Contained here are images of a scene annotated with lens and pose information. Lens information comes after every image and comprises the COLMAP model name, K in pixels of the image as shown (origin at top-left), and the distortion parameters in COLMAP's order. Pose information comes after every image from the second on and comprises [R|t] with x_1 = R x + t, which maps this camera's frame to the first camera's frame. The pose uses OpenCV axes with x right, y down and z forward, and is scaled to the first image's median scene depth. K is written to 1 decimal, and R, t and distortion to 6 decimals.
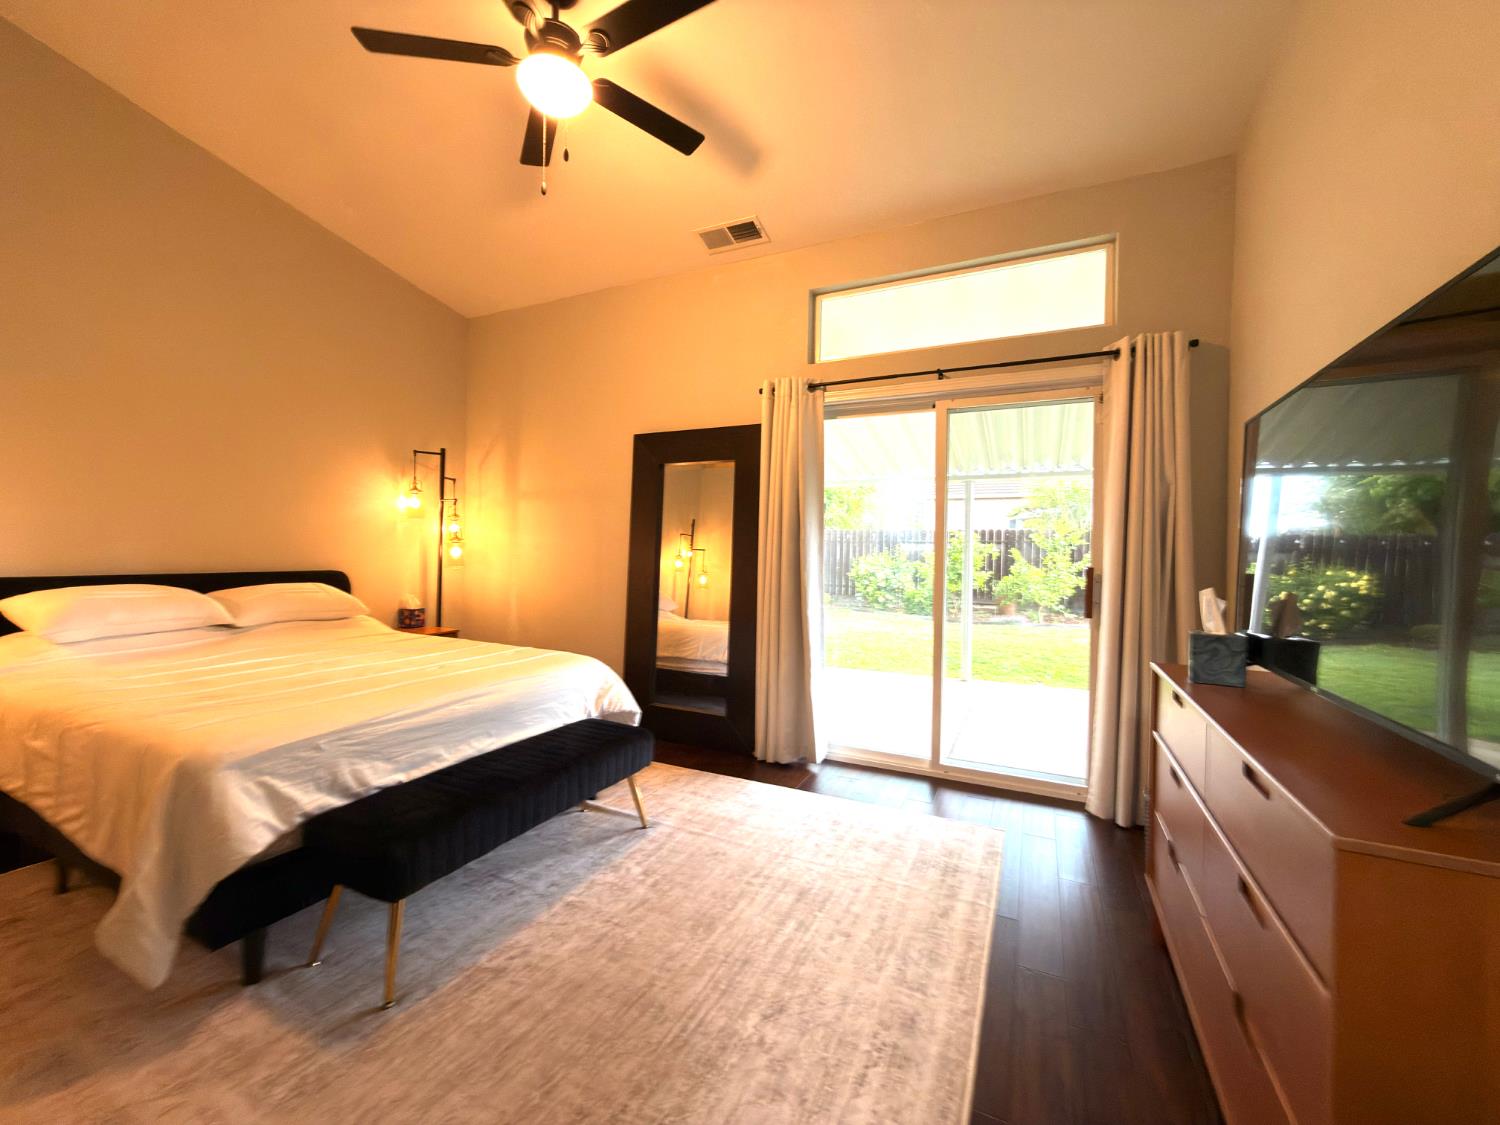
lens RADIAL K [[598.1, 0, 750.5], [0, 598.1, 559.2], [0, 0, 1]] dist [0.000013, -0.000363]
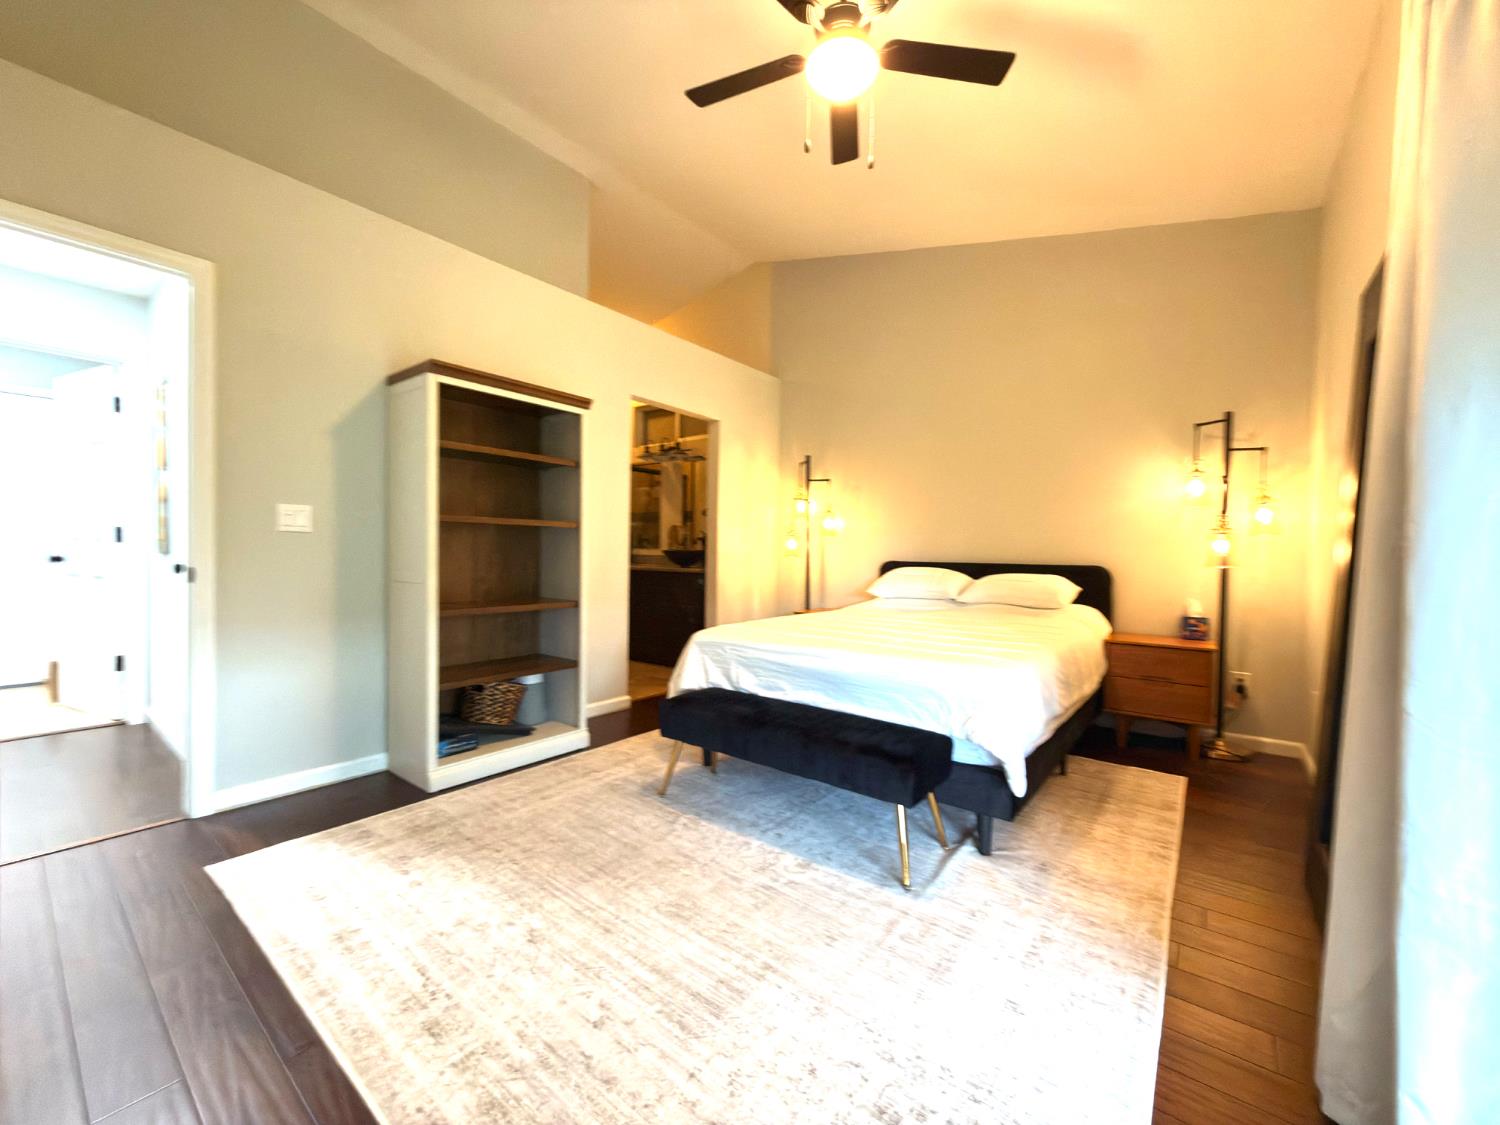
lens RADIAL K [[598.1, 0, 753.4], [0, 598.1, 559.4], [0, 0, 1]] dist [0.000013, -0.000363]
pose [[-0.211680, -0.006063, -0.977320, 0.811454], [-0.031796, 0.999494, 0.000686, 0.050395], [0.976822, 0.031220, -0.211765, 1.275882]]
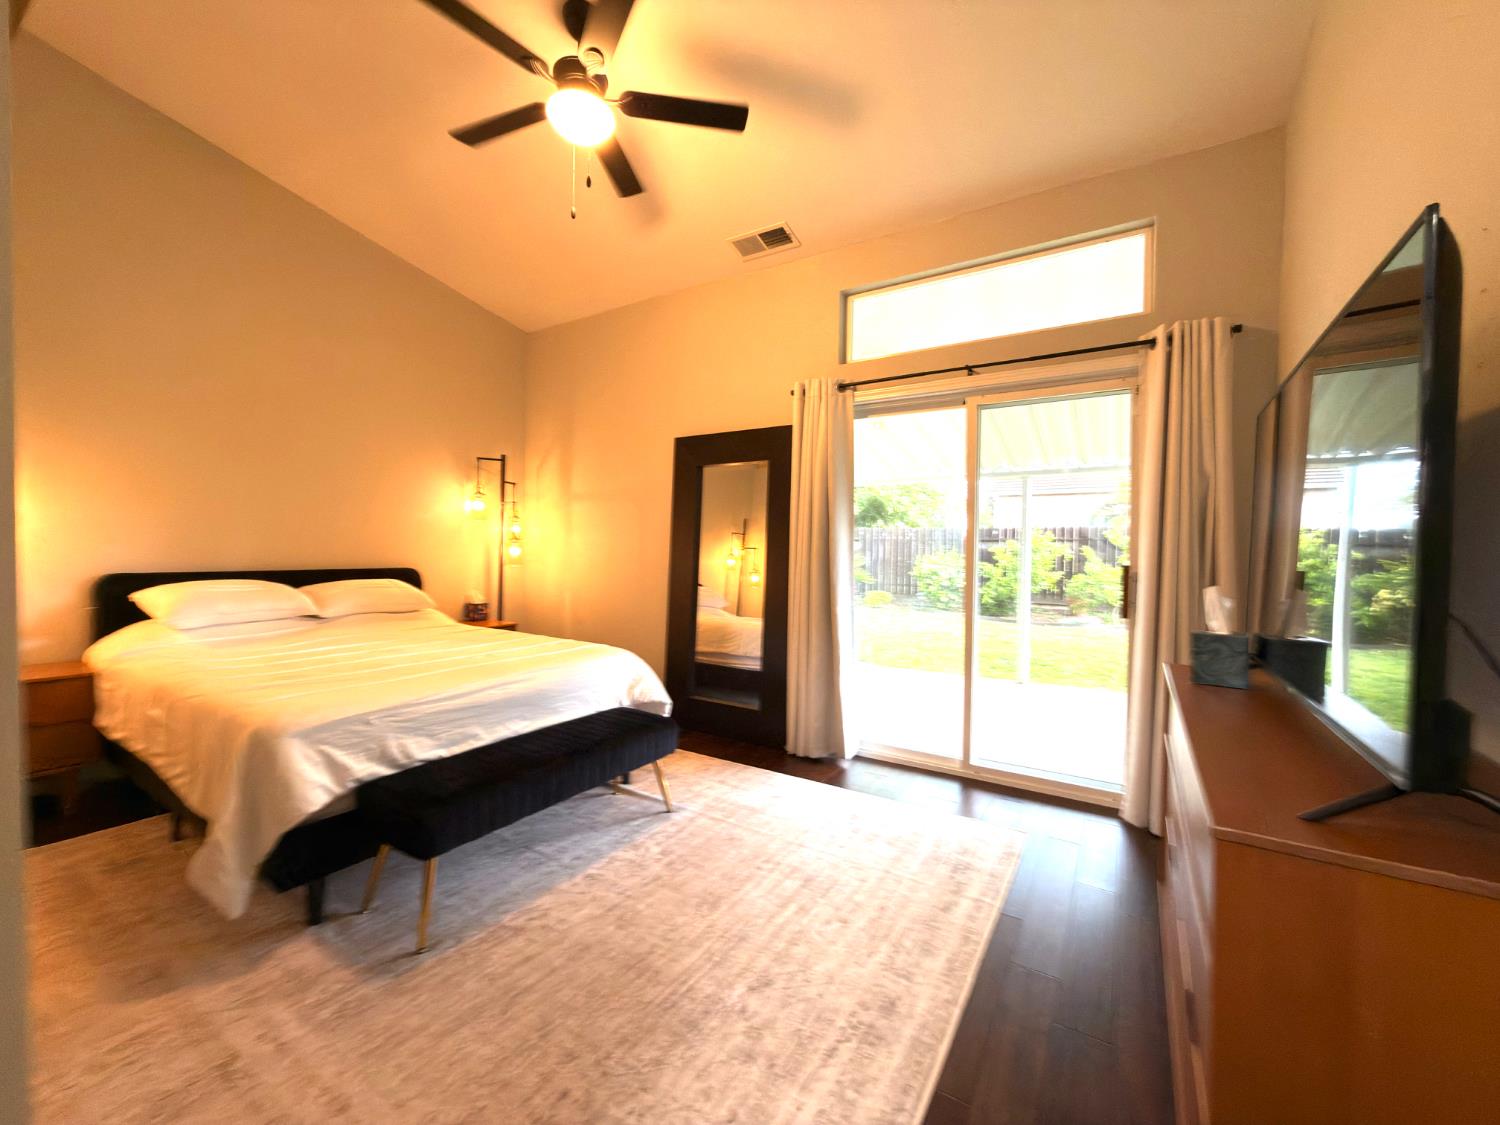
lens RADIAL K [[598.1, 0, 749.6], [0, 598.1, 559.1], [0, 0, 1]] dist [0.000013, -0.000363]
pose [[0.993149, -0.000166, -0.116854, 0.115338], [0.000401, 0.999998, 0.001994, 0.001588], [0.116854, -0.002027, 0.993147, -0.040608]]
